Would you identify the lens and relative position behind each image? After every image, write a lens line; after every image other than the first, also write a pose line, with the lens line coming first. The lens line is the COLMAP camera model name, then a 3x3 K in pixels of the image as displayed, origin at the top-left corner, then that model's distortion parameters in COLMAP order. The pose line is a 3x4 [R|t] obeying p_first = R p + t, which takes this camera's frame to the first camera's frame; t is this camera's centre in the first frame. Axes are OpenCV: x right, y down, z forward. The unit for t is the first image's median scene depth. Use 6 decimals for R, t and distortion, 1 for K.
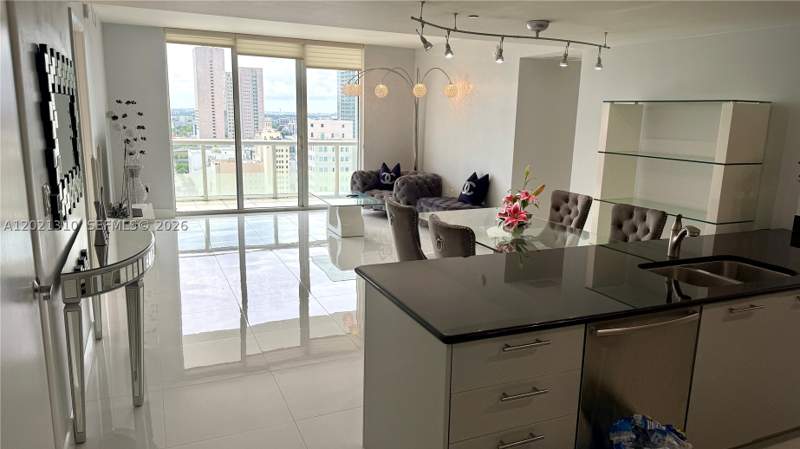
lens RADIAL K [[554.7, 0, 399.4], [0, 554.7, 226.7], [0, 0, 1]] dist [0.010728, -0.009865]
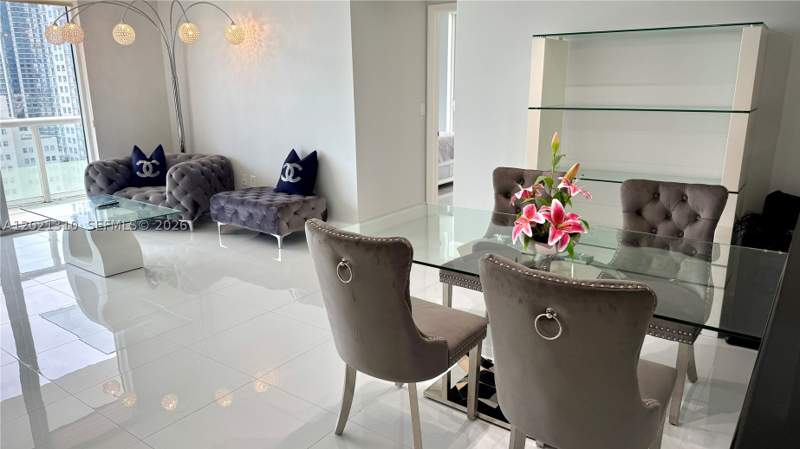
lens RADIAL K [[554.7, 0, 400.6], [0, 554.7, 225.8], [0, 0, 1]] dist [0.010728, -0.009865]
pose [[0.867147, -0.153455, 0.473822, -0.093567], [0.126953, 0.988028, 0.087650, -0.043149], [-0.481600, -0.015852, 0.876248, 0.286576]]
